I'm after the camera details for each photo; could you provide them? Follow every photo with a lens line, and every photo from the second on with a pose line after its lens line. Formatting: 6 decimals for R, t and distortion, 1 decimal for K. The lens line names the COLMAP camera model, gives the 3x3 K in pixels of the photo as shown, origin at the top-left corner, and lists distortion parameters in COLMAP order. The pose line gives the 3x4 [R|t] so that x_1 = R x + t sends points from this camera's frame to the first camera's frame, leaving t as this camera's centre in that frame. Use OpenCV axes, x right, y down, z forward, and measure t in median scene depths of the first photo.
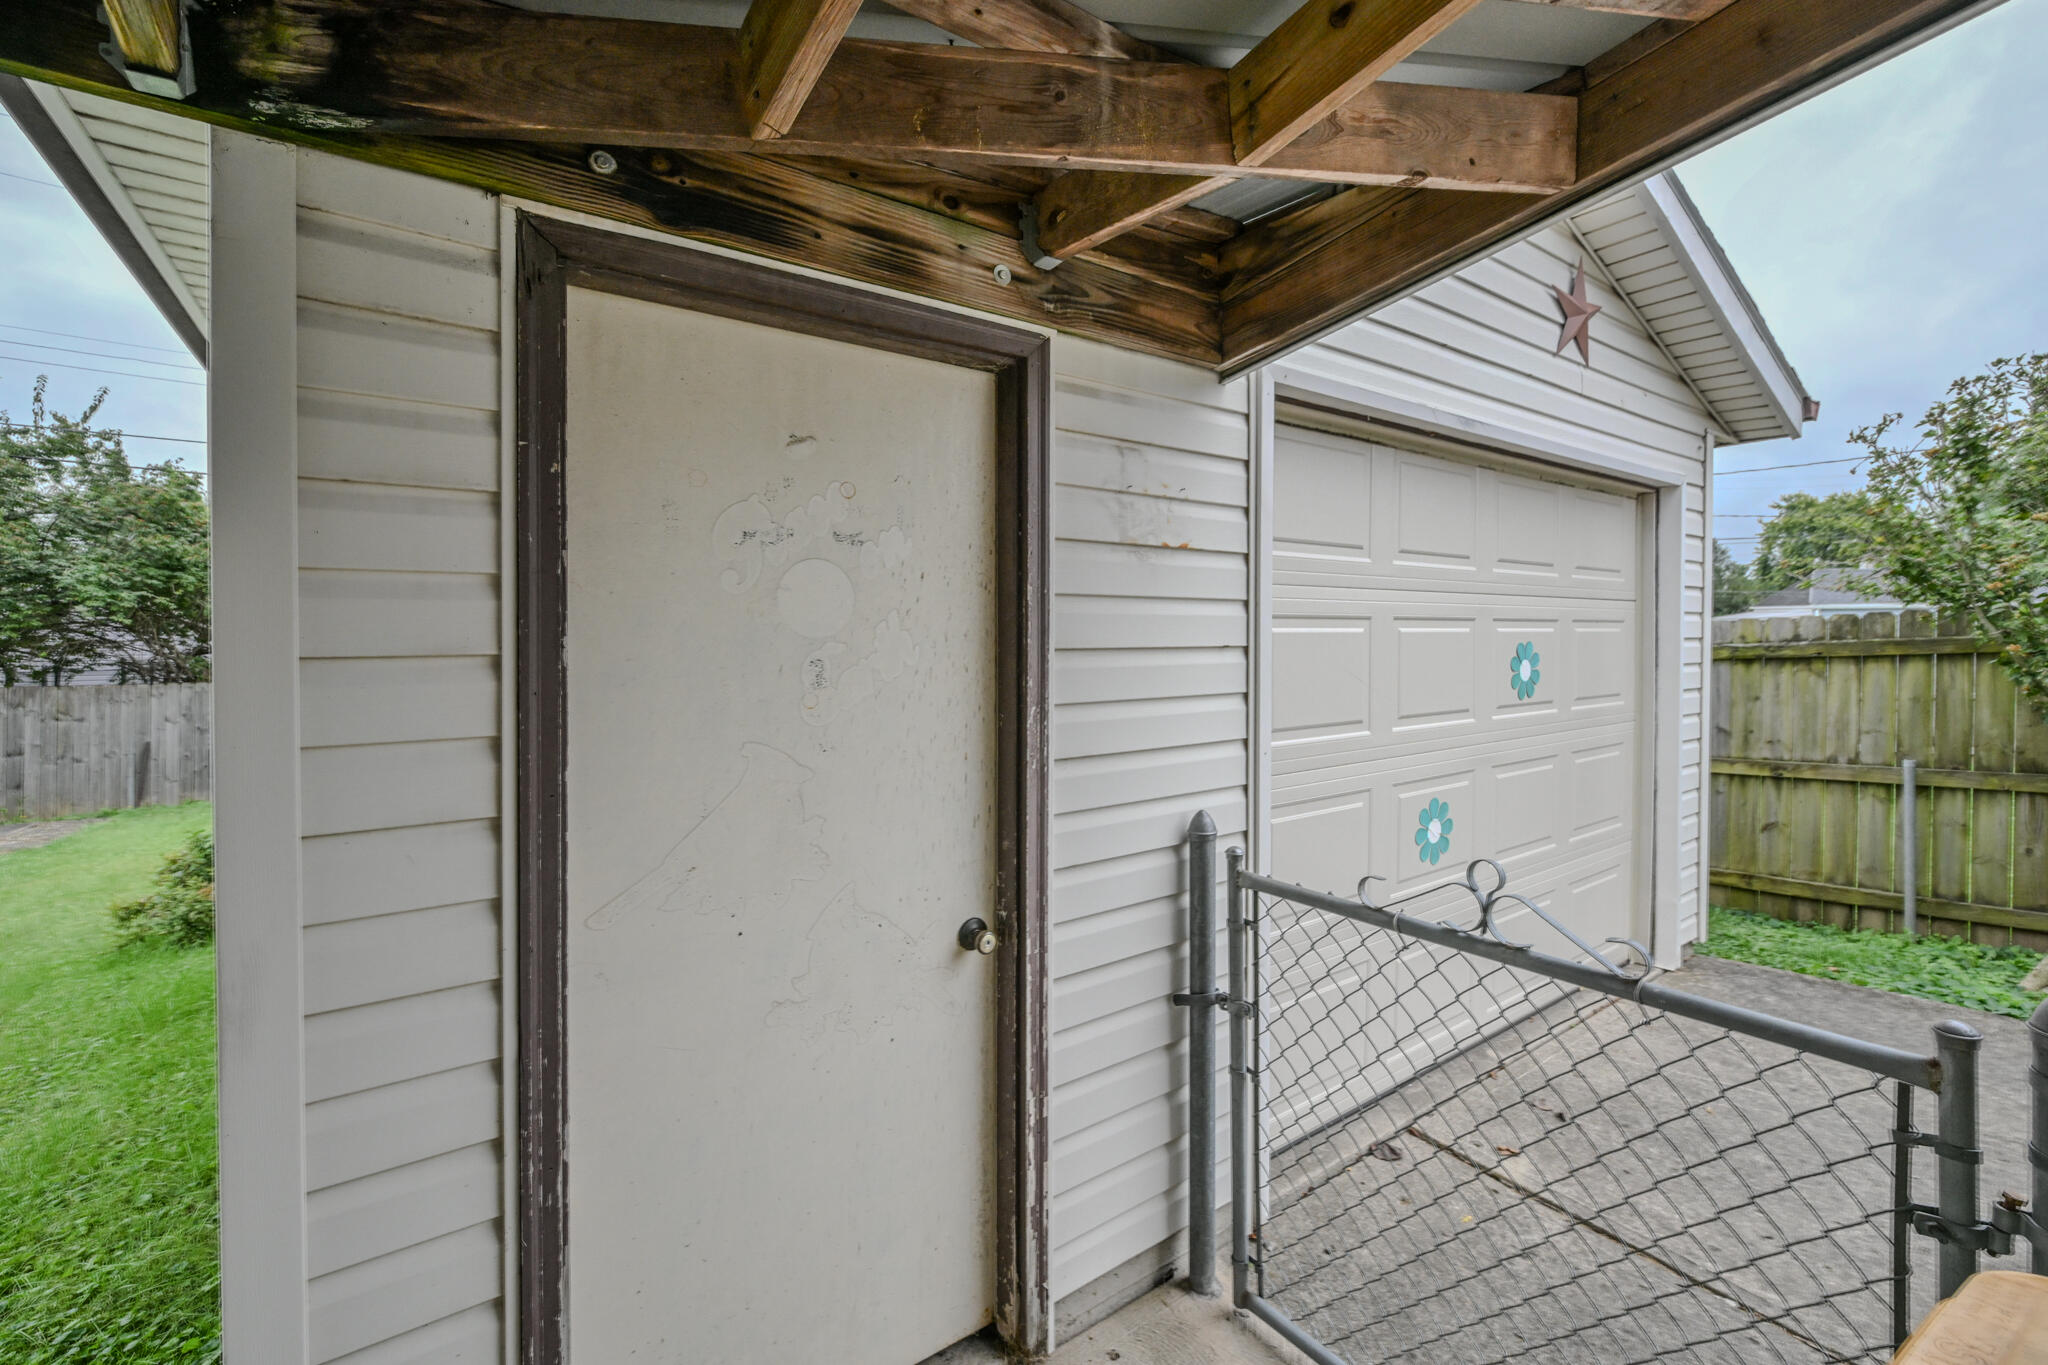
lens RADIAL K [[827.8, 0, 1005.6], [0, 827.8, 691.6], [0, 0, 1]] dist [0.001107, 0.000221]
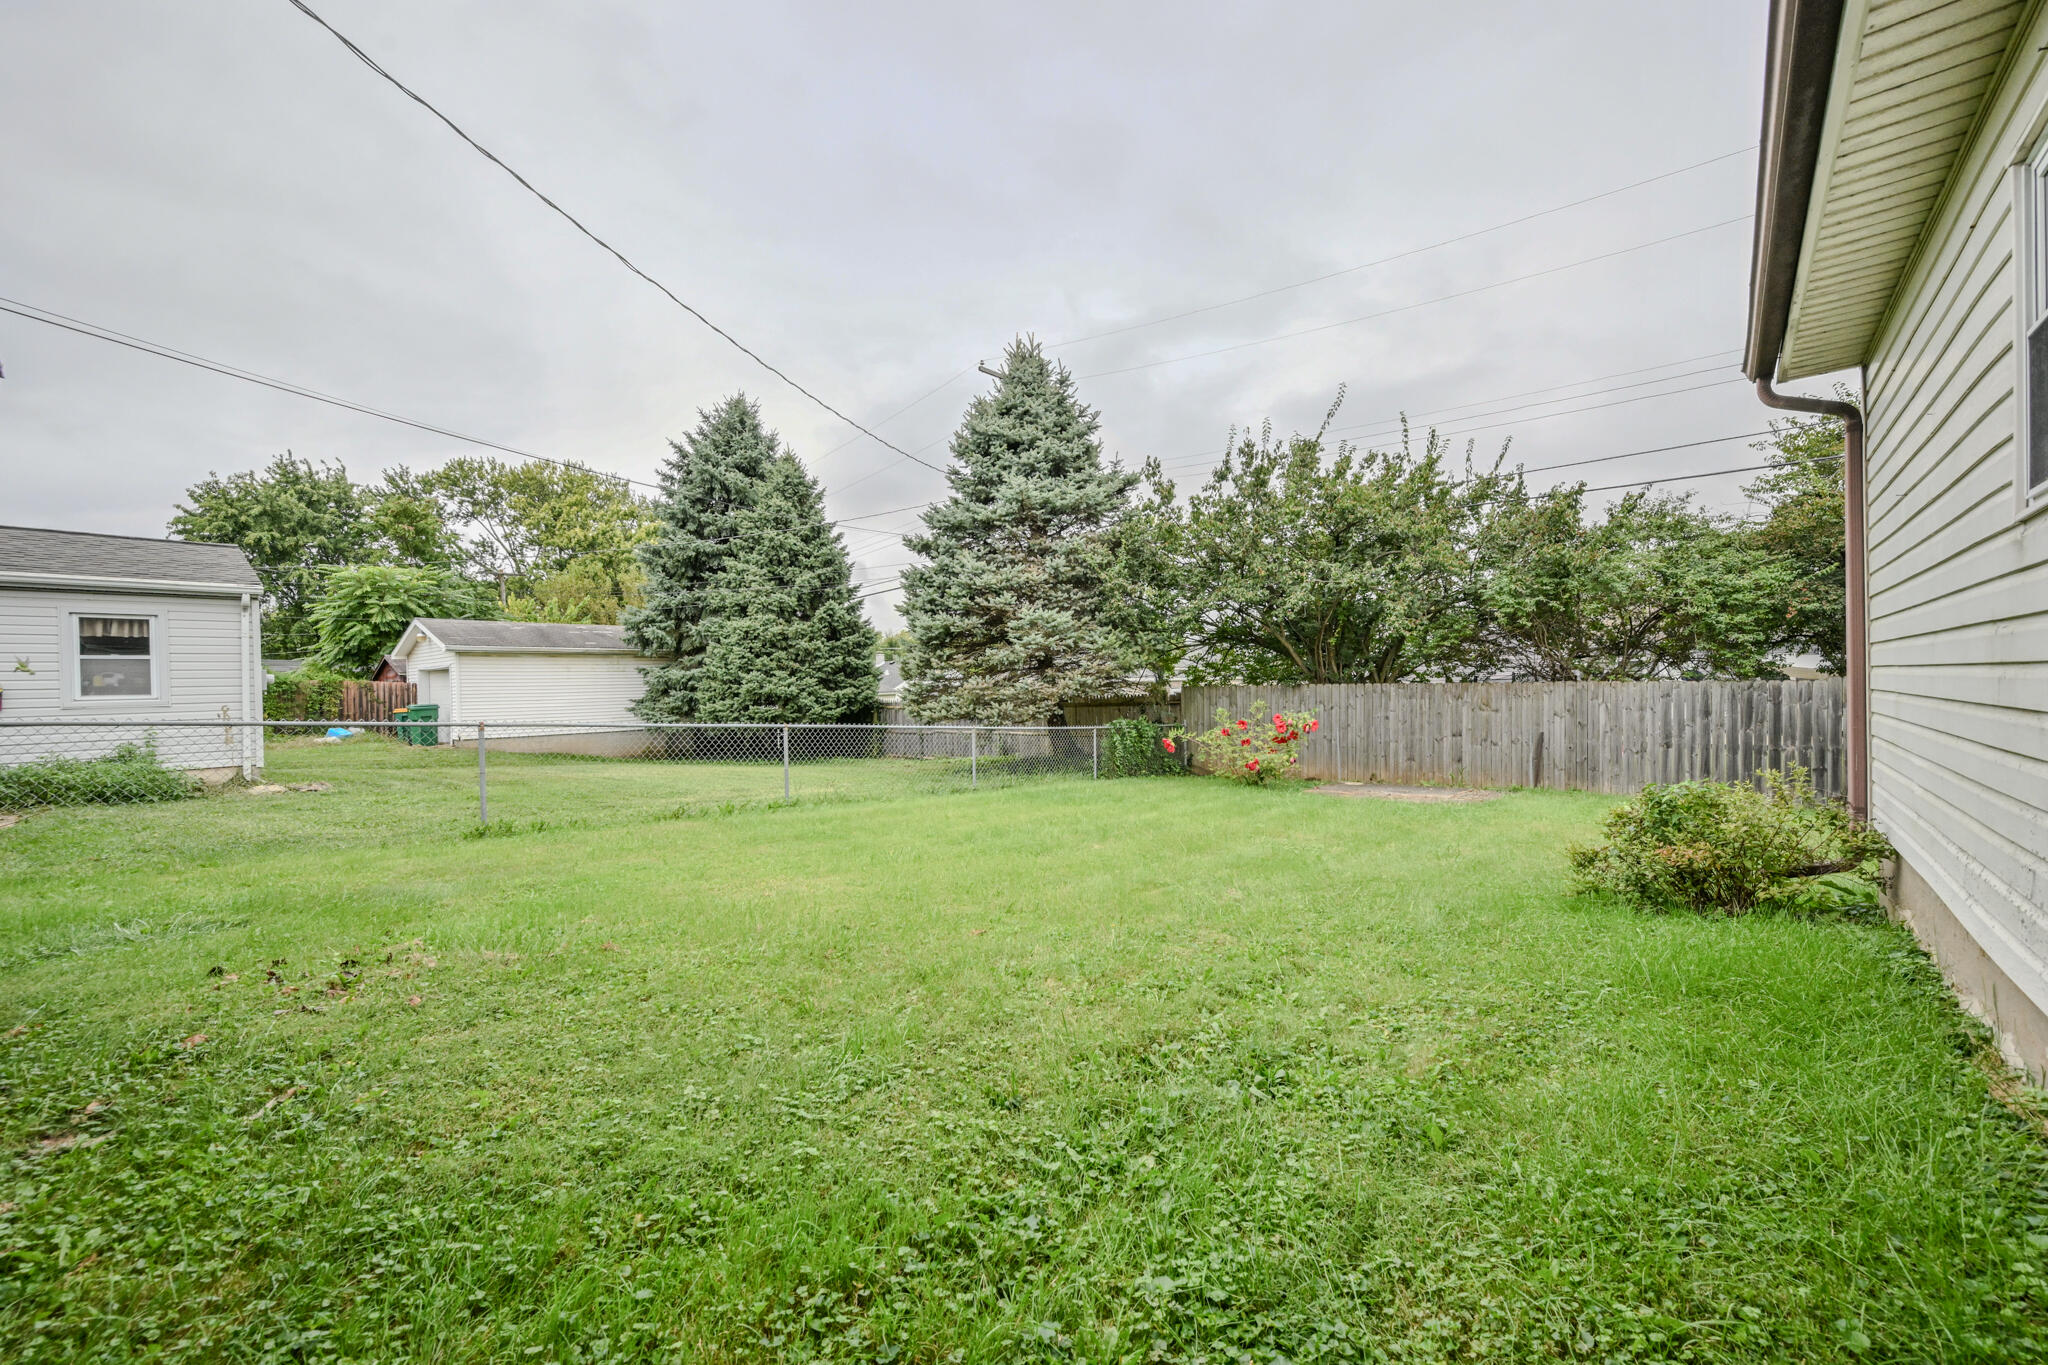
lens RADIAL K [[827.8, 0, 1005.6], [0, 827.8, 691.6], [0, 0, 1]] dist [0.001107, 0.000221]
pose [[0.210439, -0.014471, -0.977500, -0.095917], [-0.011084, 0.999791, -0.017187, 0.034884], [0.977544, 0.014451, 0.210235, 0.056242]]
